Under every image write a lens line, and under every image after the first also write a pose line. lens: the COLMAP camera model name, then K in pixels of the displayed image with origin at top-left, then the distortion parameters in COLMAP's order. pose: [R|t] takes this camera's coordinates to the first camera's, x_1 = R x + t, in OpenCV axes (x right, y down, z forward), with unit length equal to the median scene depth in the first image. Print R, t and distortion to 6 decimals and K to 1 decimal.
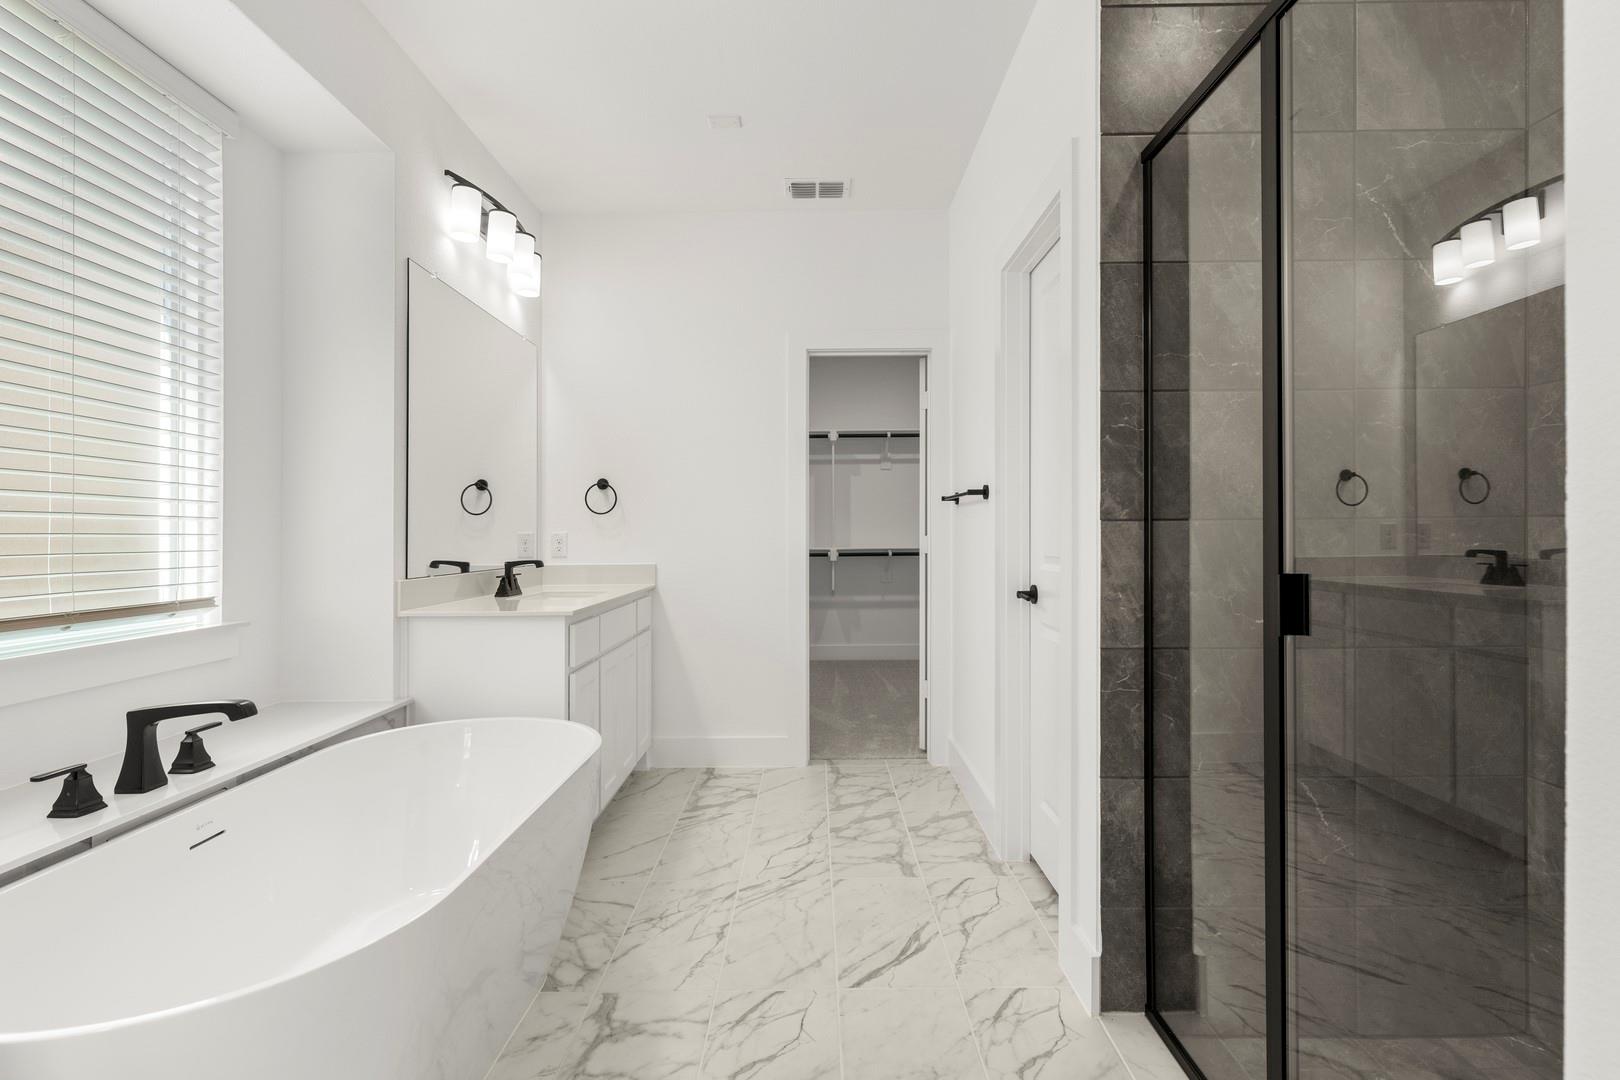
lens RADIAL K [[765.9, 0, 813.1], [0, 765.9, 500.7], [0, 0, 1]] dist [-0.005250, 0.000046]
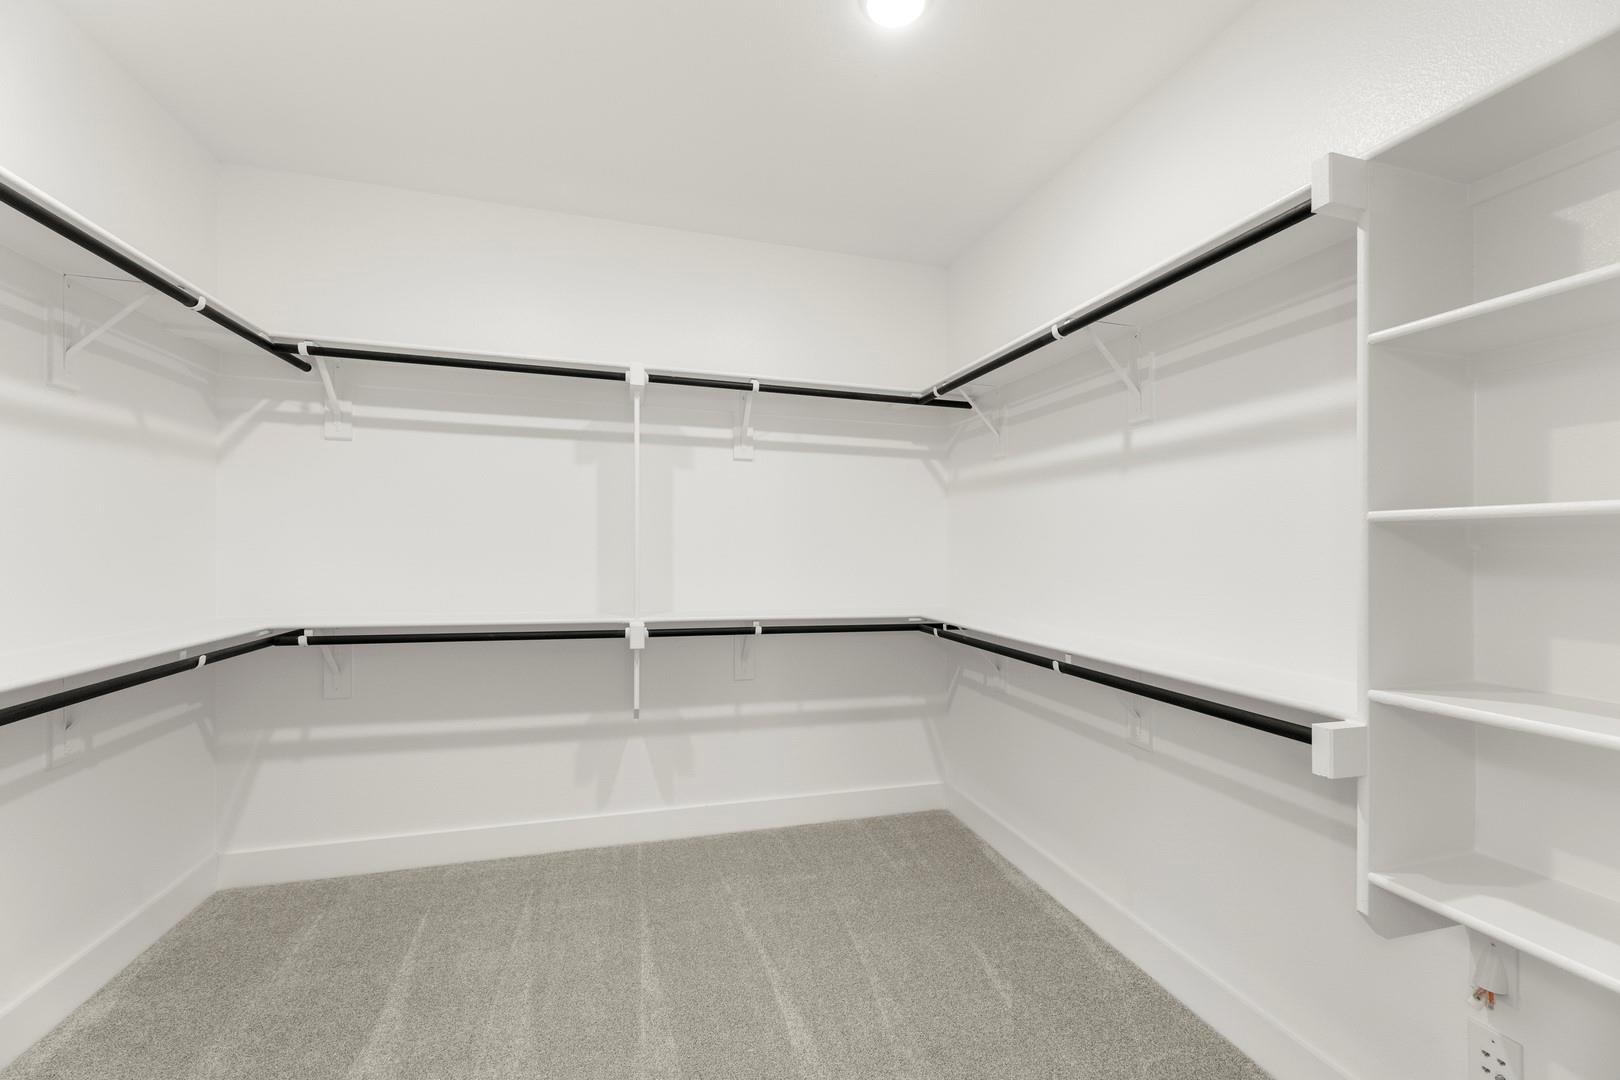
lens RADIAL K [[656.9, 0, 819.4], [0, 656.9, 547.5], [0, 0, 1]] dist [0.007488, -0.000715]
pose [[0.959962, -0.001322, 0.280127, 0.052154], [-0.009510, 0.999259, 0.037304, 0.003933], [-0.279969, -0.038474, 0.959238, 1.456892]]
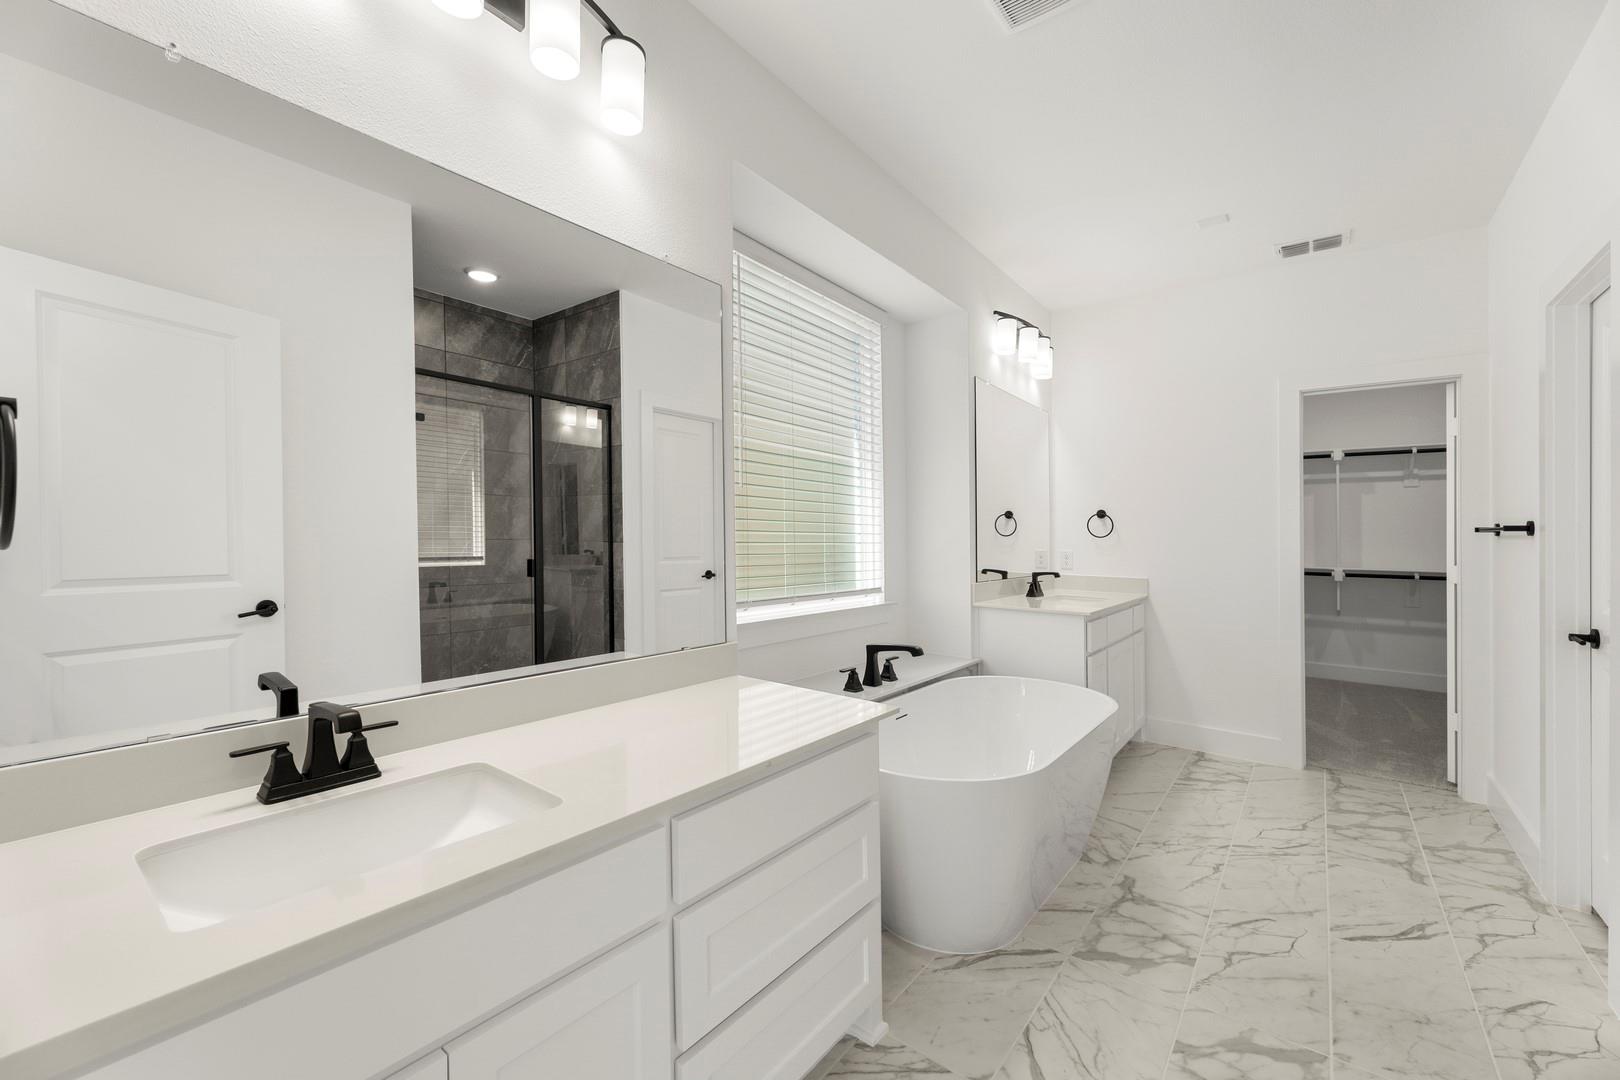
lens RADIAL K [[656.9, 0, 798.6], [0, 656.9, 510.4], [0, 0, 1]] dist [0.007488, -0.000715]
pose [[0.785409, -0.005181, -0.618955, 0.016602], [0.006959, 0.999976, 0.000460, -0.045214], [0.618938, -0.004669, 0.785426, -0.267696]]
